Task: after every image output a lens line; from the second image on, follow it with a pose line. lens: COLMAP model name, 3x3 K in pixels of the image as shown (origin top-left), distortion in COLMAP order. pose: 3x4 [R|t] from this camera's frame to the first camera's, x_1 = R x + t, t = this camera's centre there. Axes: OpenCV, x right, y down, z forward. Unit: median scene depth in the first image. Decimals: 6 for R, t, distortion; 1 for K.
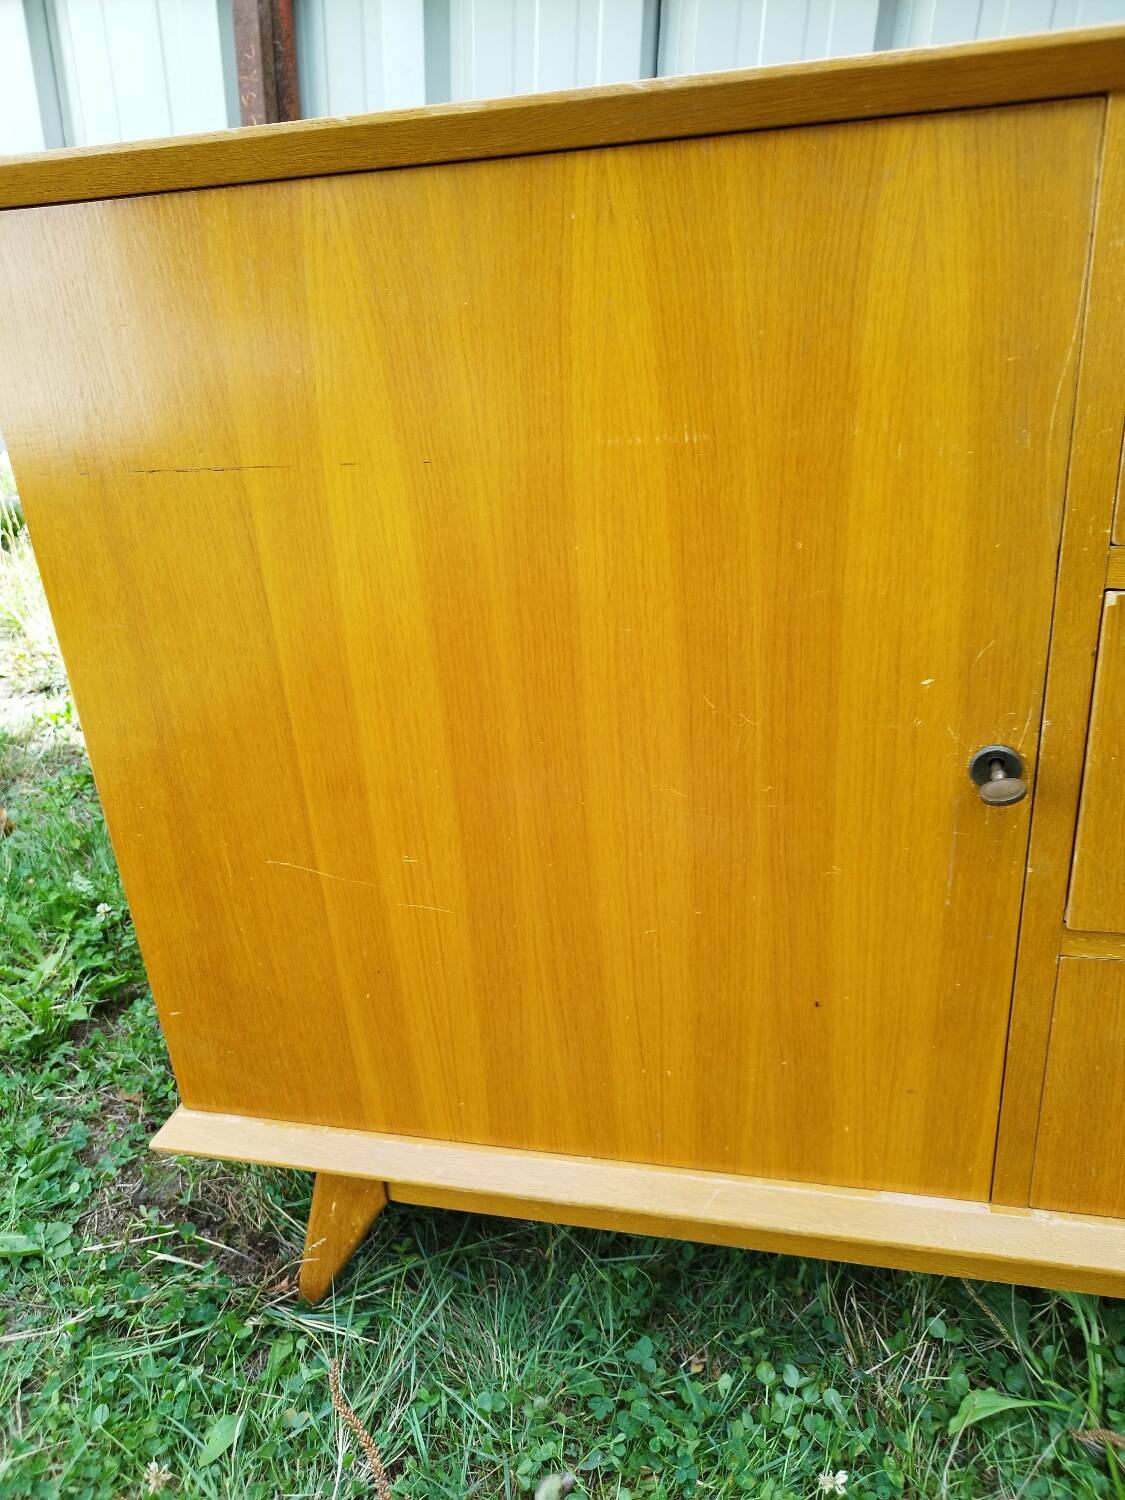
lens RADIAL K [[1080.5, 0, 568.9], [0, 1080.5, 741.2], [0, 0, 1]] dist [0.022524, -0.027330]
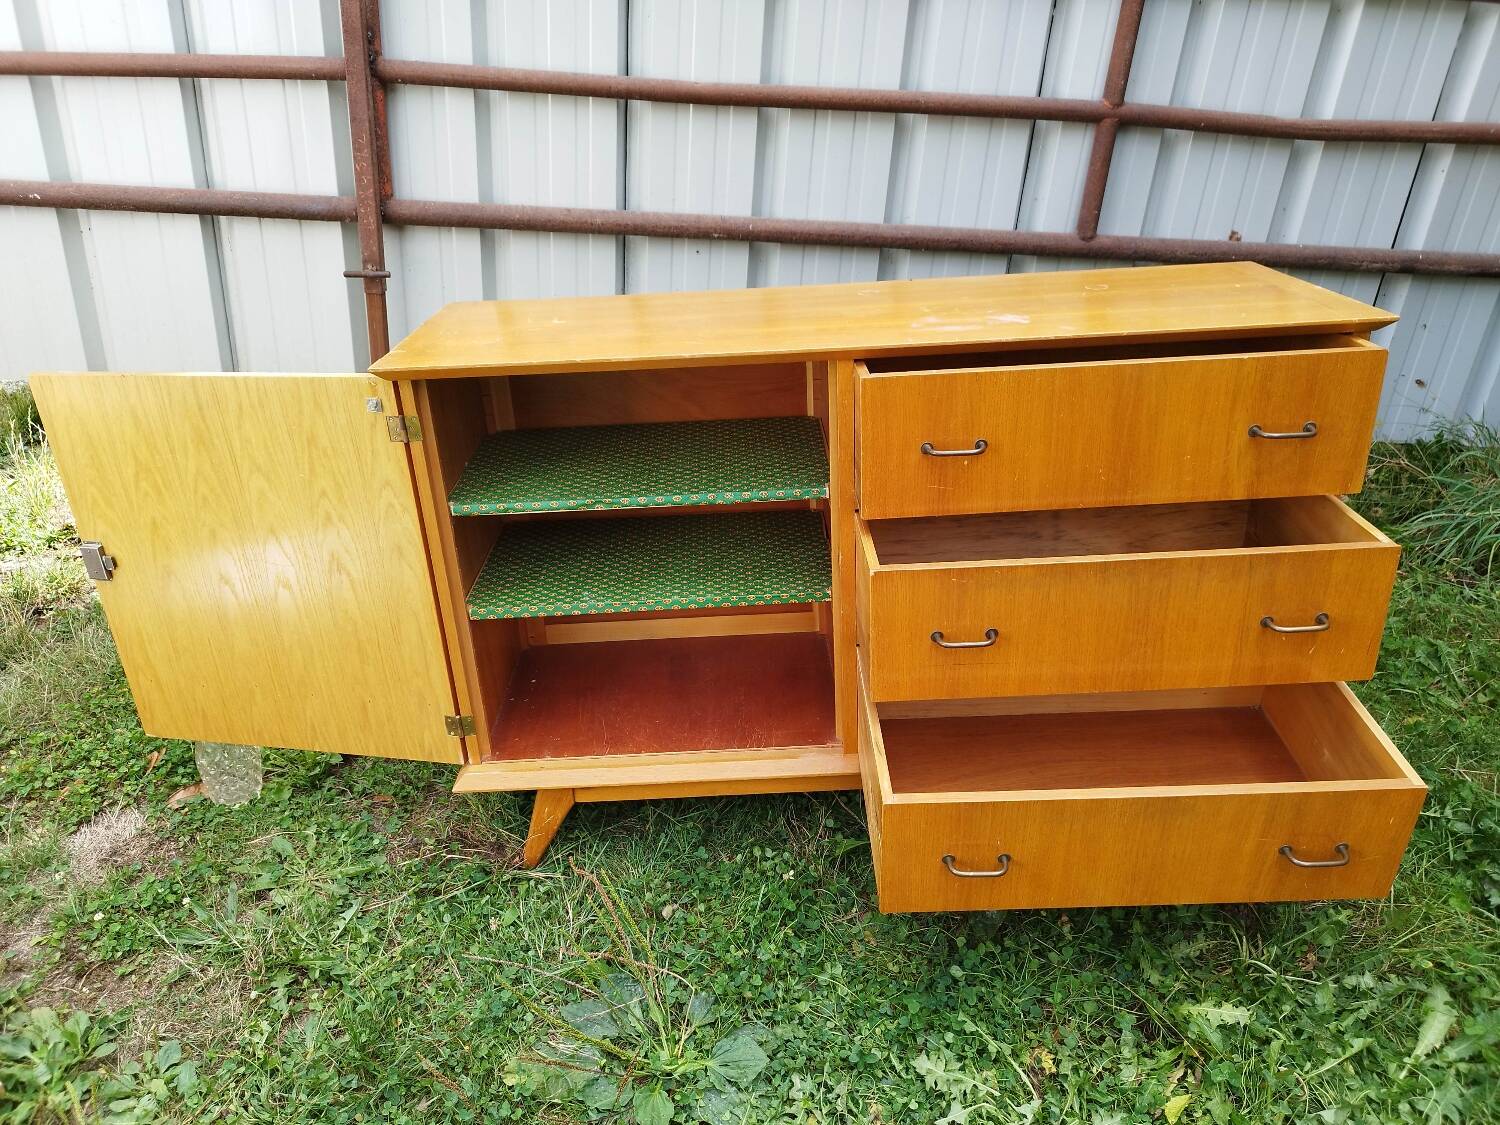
lens RADIAL K [[1080.5, 0, 752.8], [0, 1080.5, 546.8], [0, 0, 1]] dist [0.022524, -0.027330]
pose [[0.970360, -0.073920, 0.230081, -0.314163], [0.074406, 0.997206, 0.006573, -0.059449], [-0.229924, 0.010741, 0.973149, -1.251676]]
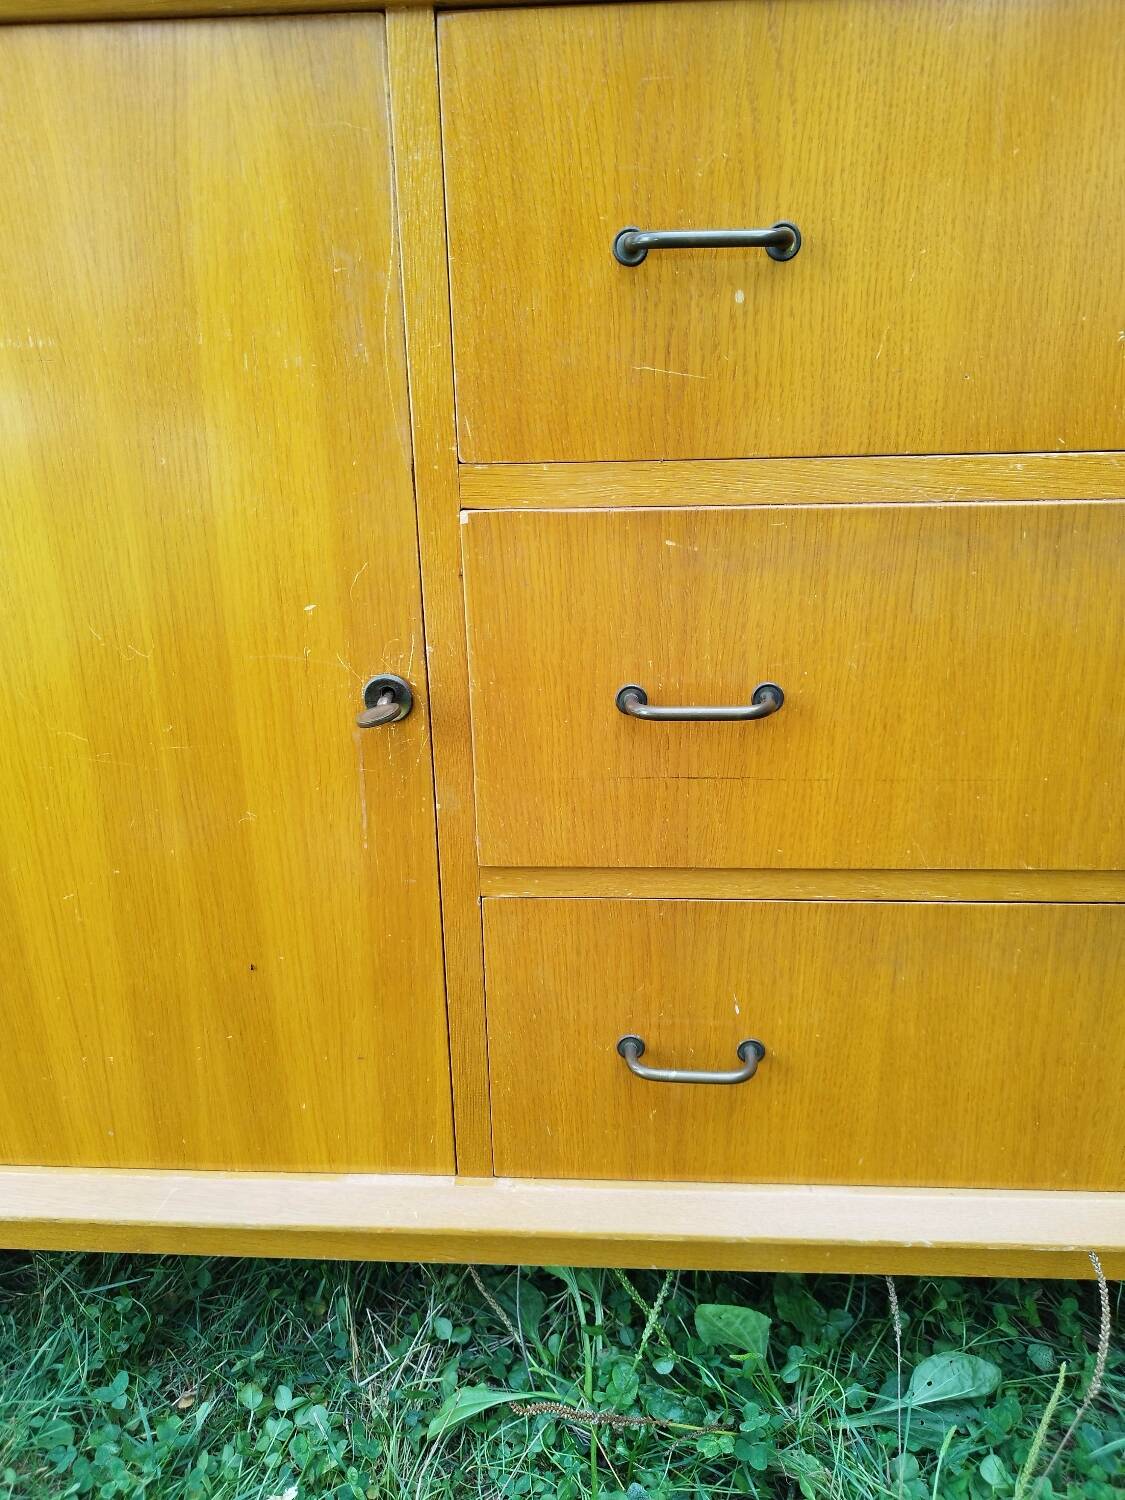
lens RADIAL K [[1080.5, 0, 555.2], [0, 1080.5, 736.0], [0, 0, 1]] dist [0.022524, -0.027330]
pose [[0.984381, -0.006012, 0.175951, 0.298304], [0.021019, 0.996282, -0.083550, 0.116600], [-0.174794, 0.085943, 0.980847, 0.009708]]
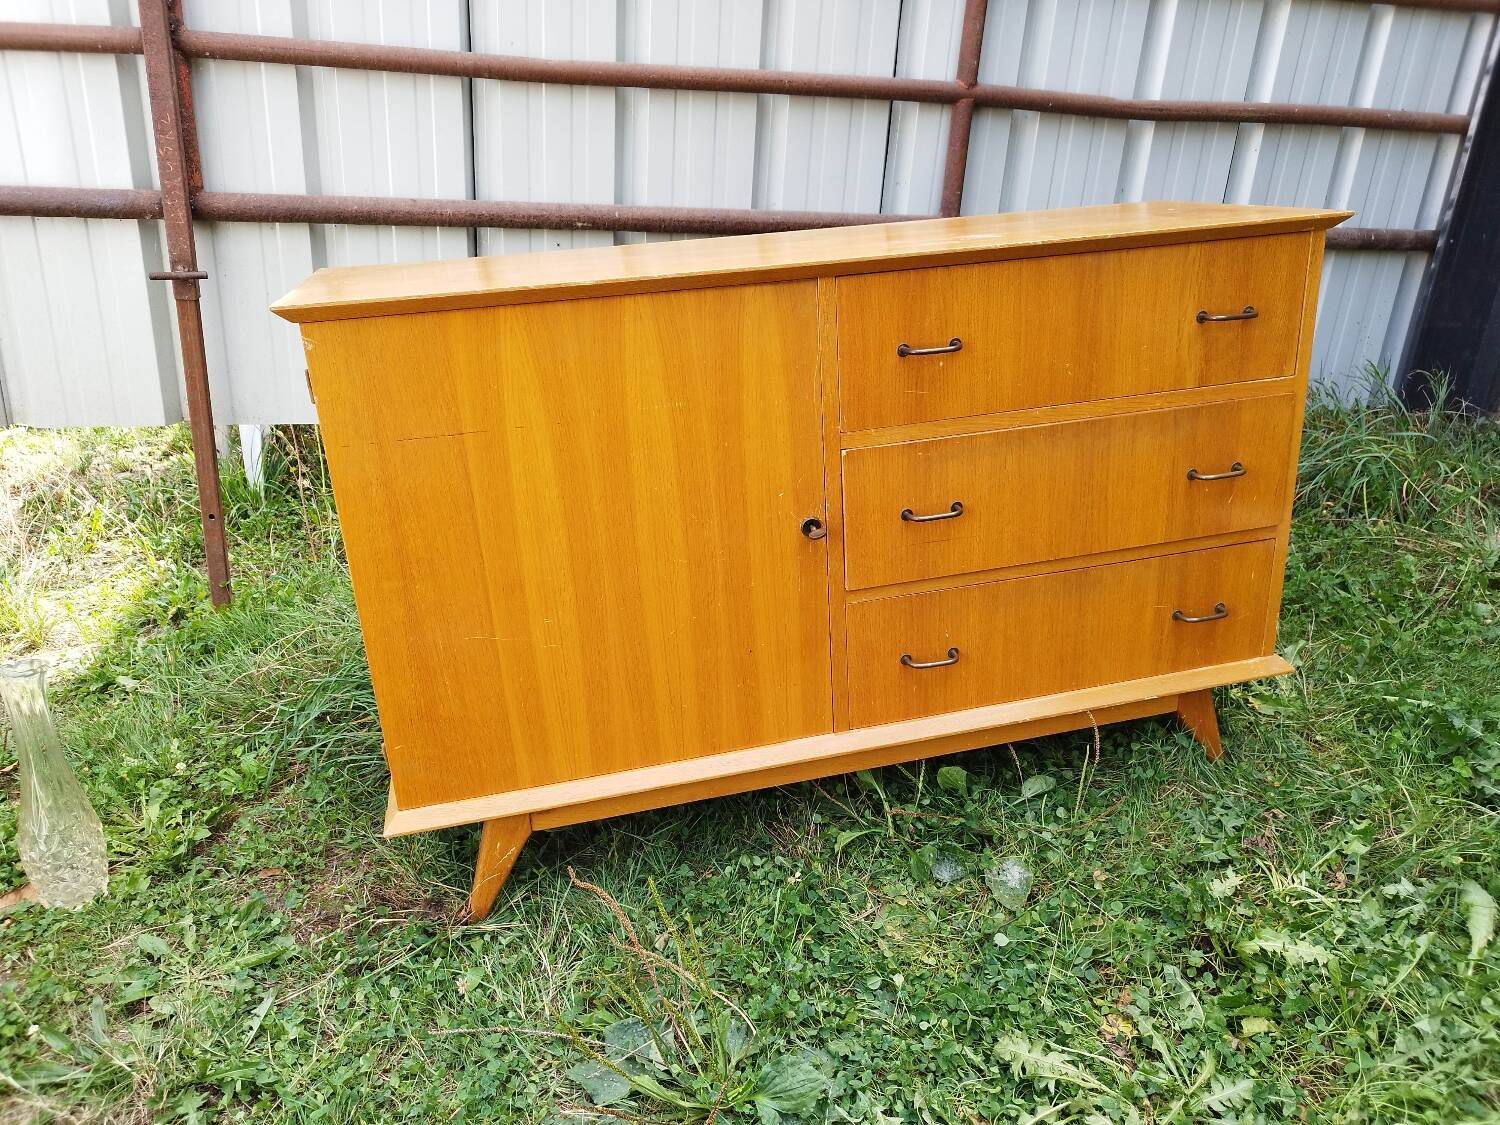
lens RADIAL K [[1080.5, 0, 748.1], [0, 1080.5, 548.5], [0, 0, 1]] dist [0.022524, -0.027330]
pose [[0.893729, -0.140360, 0.426085, -0.609857], [0.172188, 0.984373, -0.036902, 0.110382], [-0.414247, 0.106347, 0.903930, -0.885743]]
